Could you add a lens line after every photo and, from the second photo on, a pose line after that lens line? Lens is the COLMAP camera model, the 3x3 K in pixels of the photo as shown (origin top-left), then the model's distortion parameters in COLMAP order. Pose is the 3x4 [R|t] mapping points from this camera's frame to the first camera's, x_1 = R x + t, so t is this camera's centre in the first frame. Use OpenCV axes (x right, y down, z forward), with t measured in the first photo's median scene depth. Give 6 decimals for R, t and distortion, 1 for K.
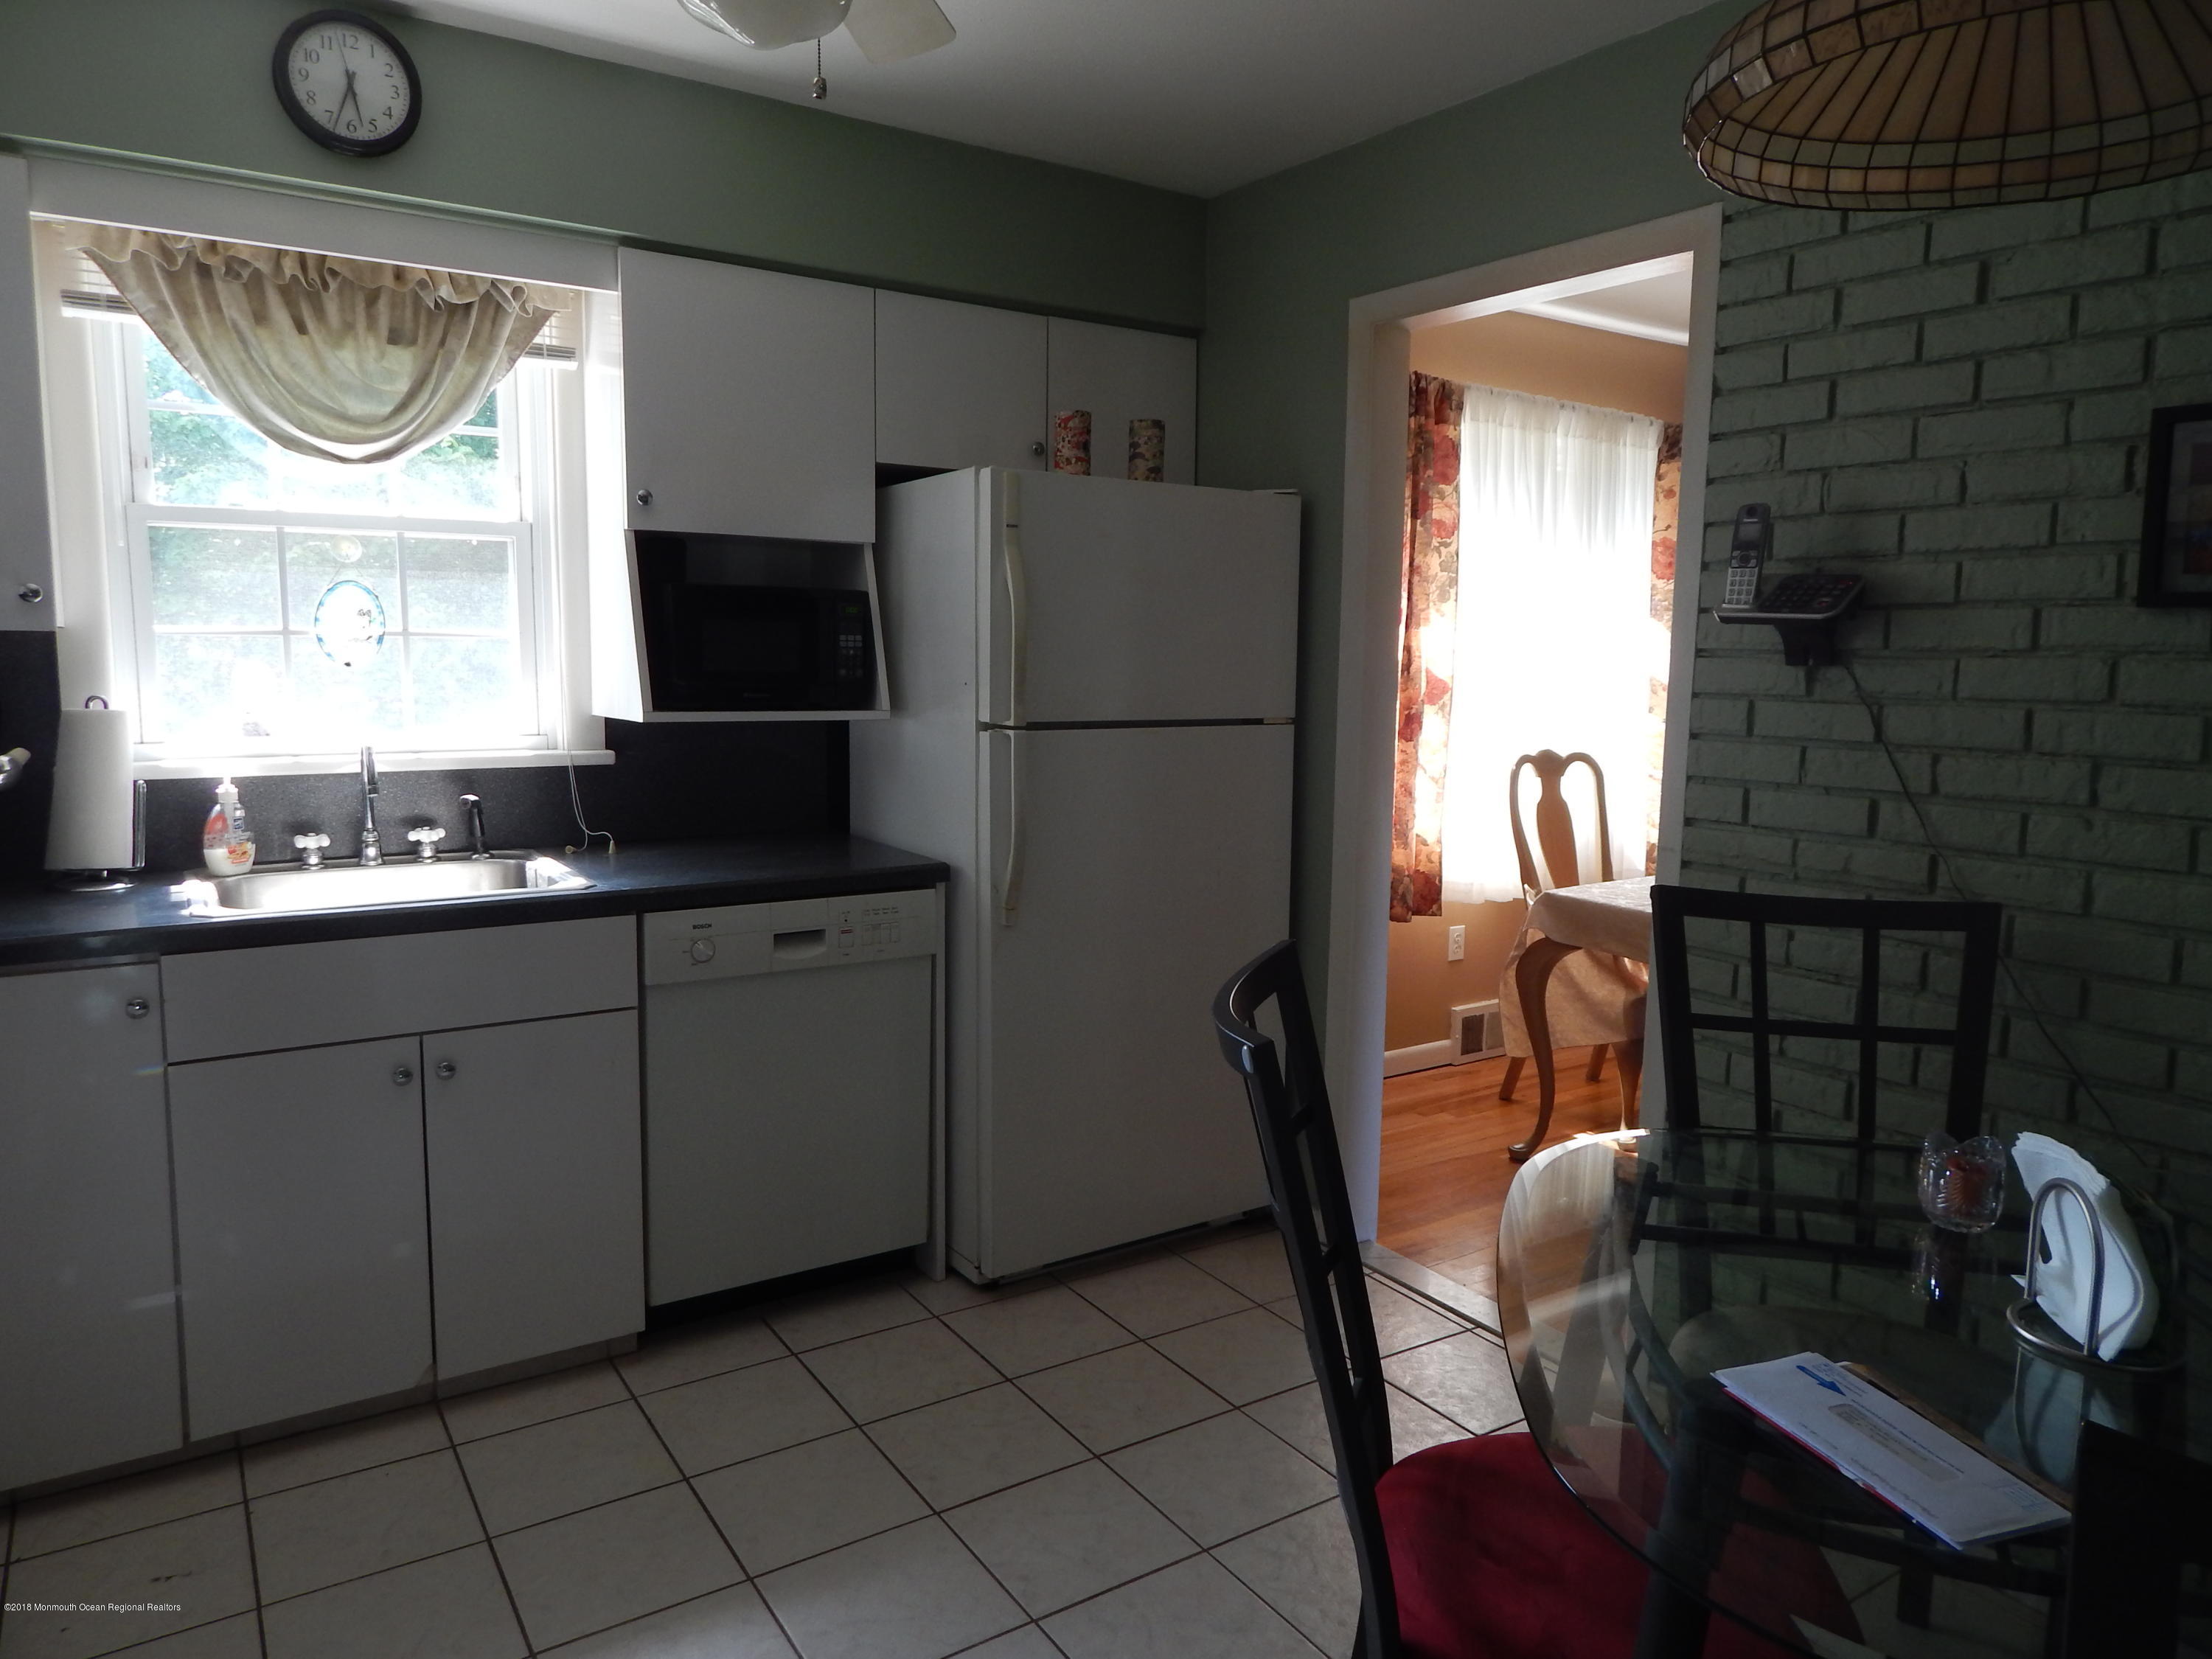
lens RADIAL K [[1466.7, 0, 1106.0], [0, 1466.7, 829.5], [0, 0, 1]] dist [0.001621, 0.000238]
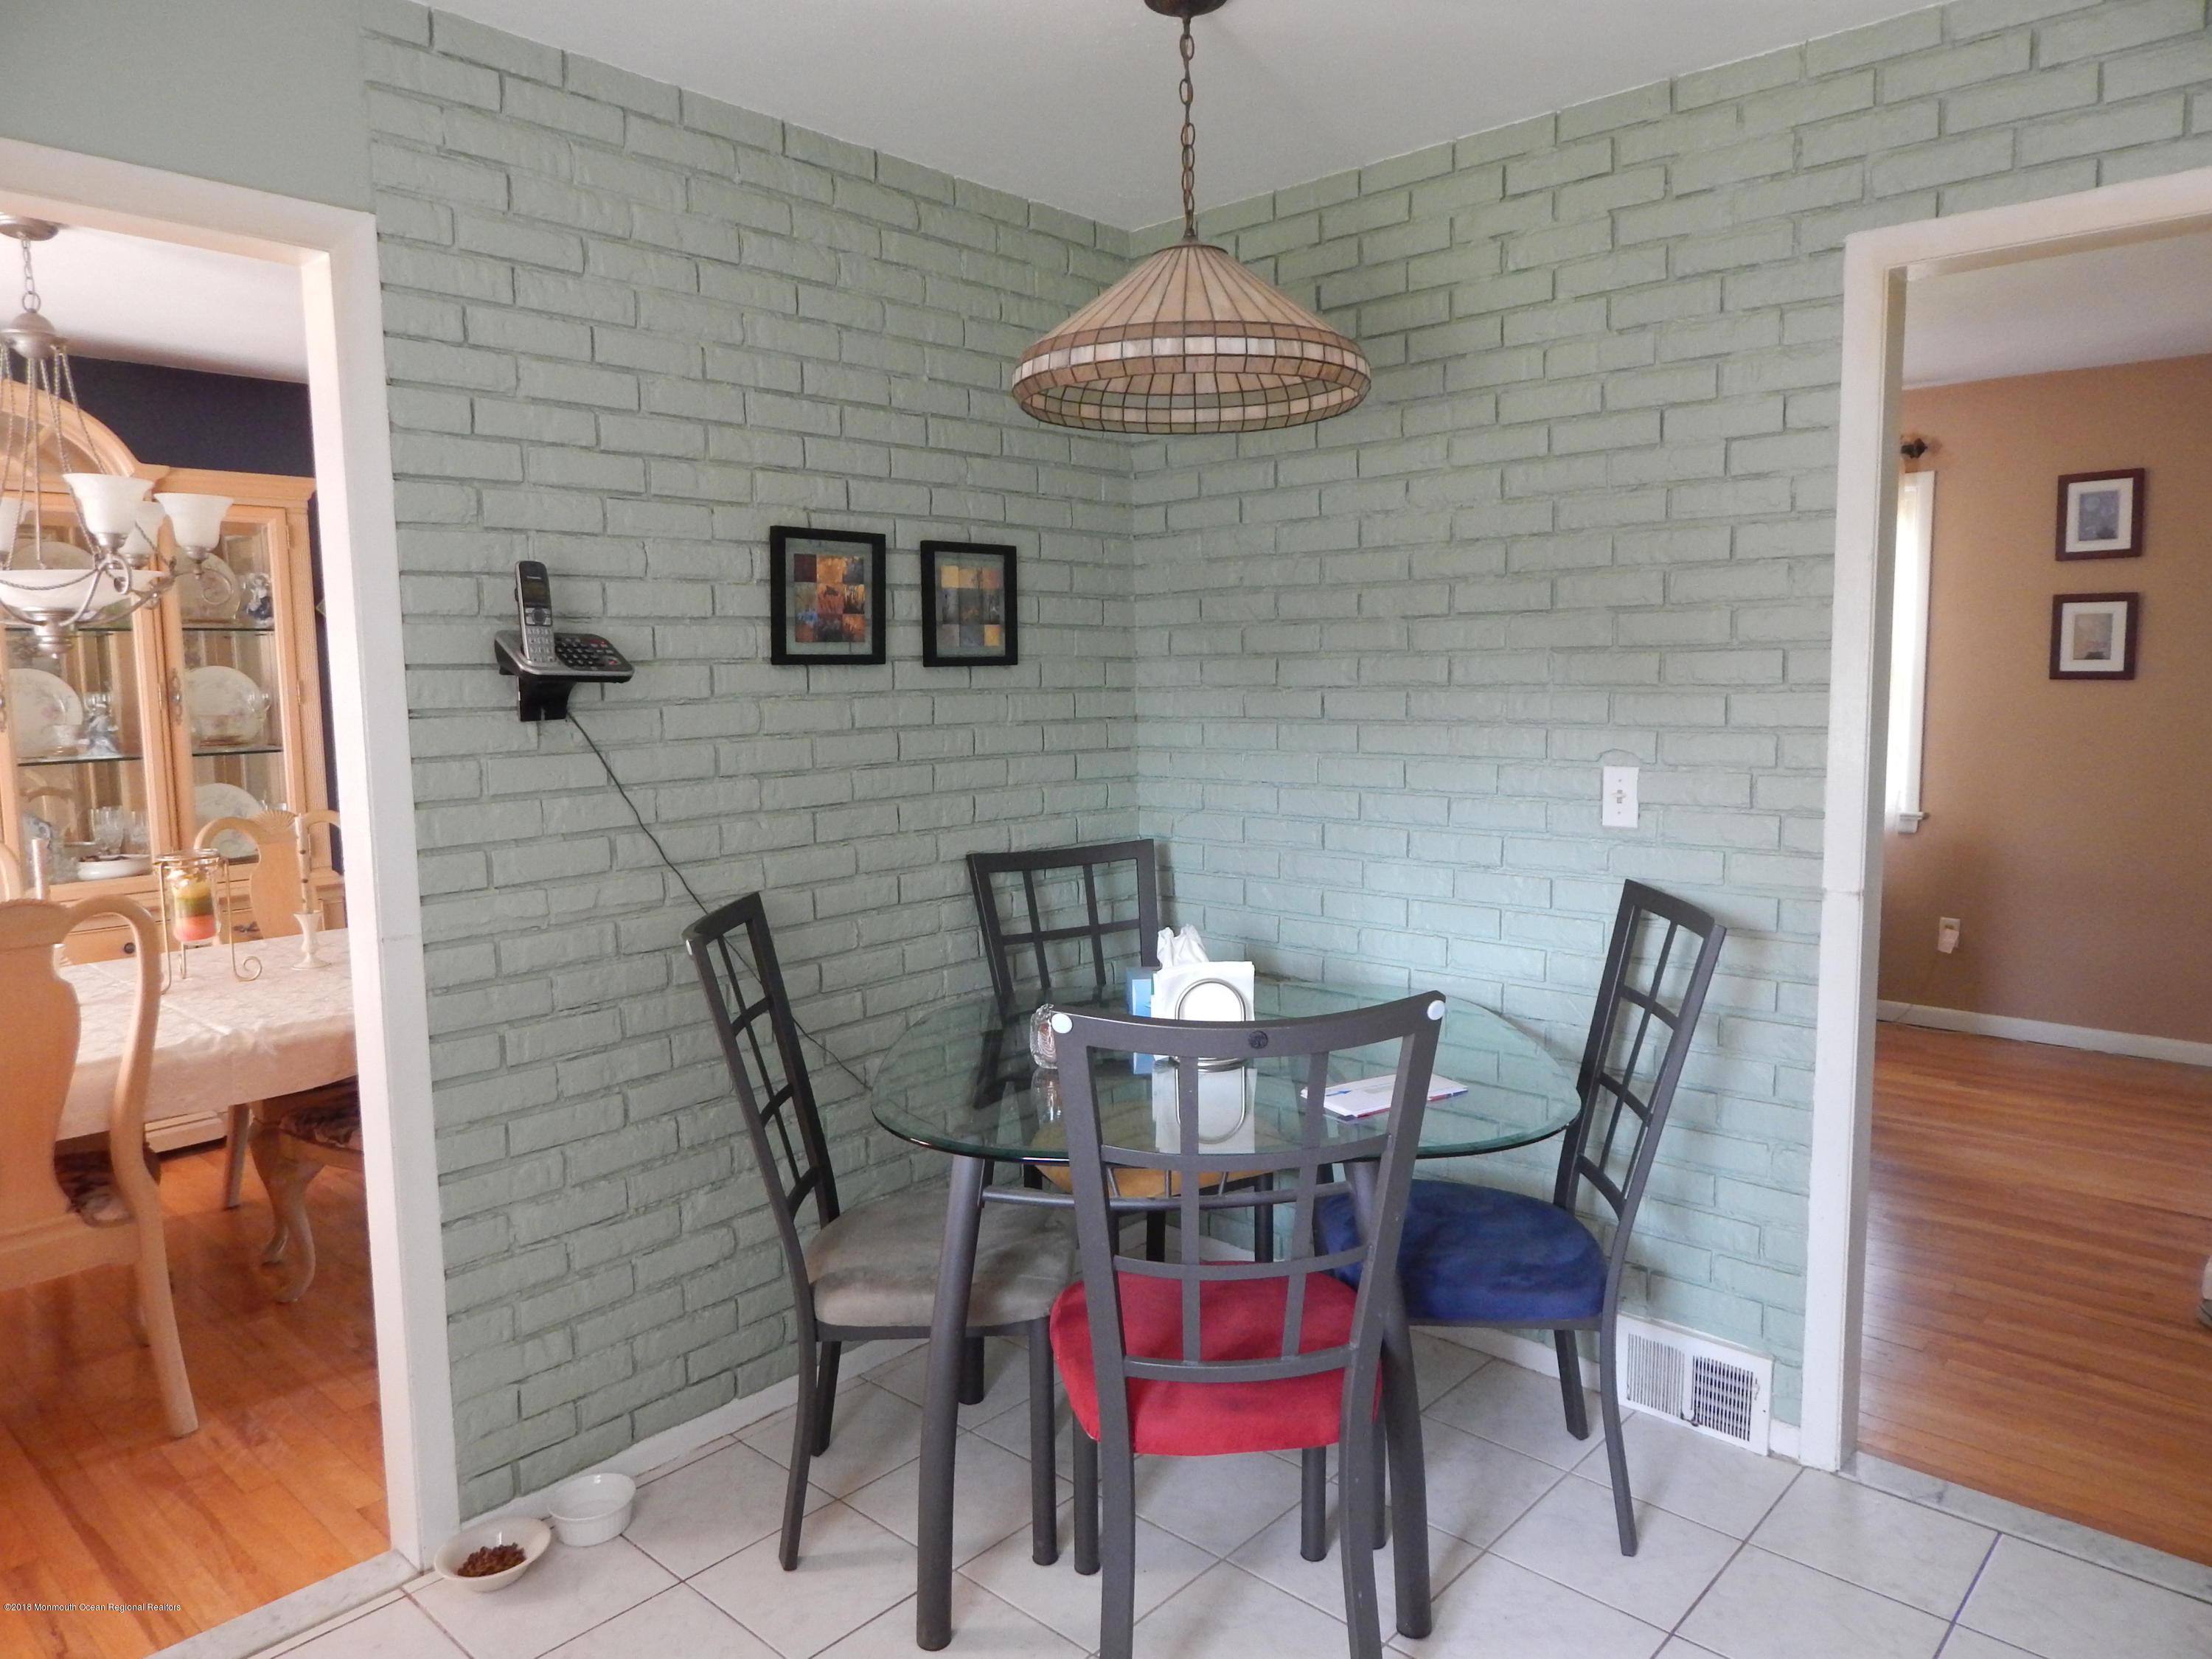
lens RADIAL K [[1466.7, 0, 1106.0], [0, 1466.7, 829.5], [0, 0, 1]] dist [0.001621, 0.000238]
pose [[-0.244390, -0.112812, 0.963092, -0.667933], [0.137104, 0.979211, 0.149491, -0.147586], [-0.959935, 0.168578, -0.223842, 0.934412]]
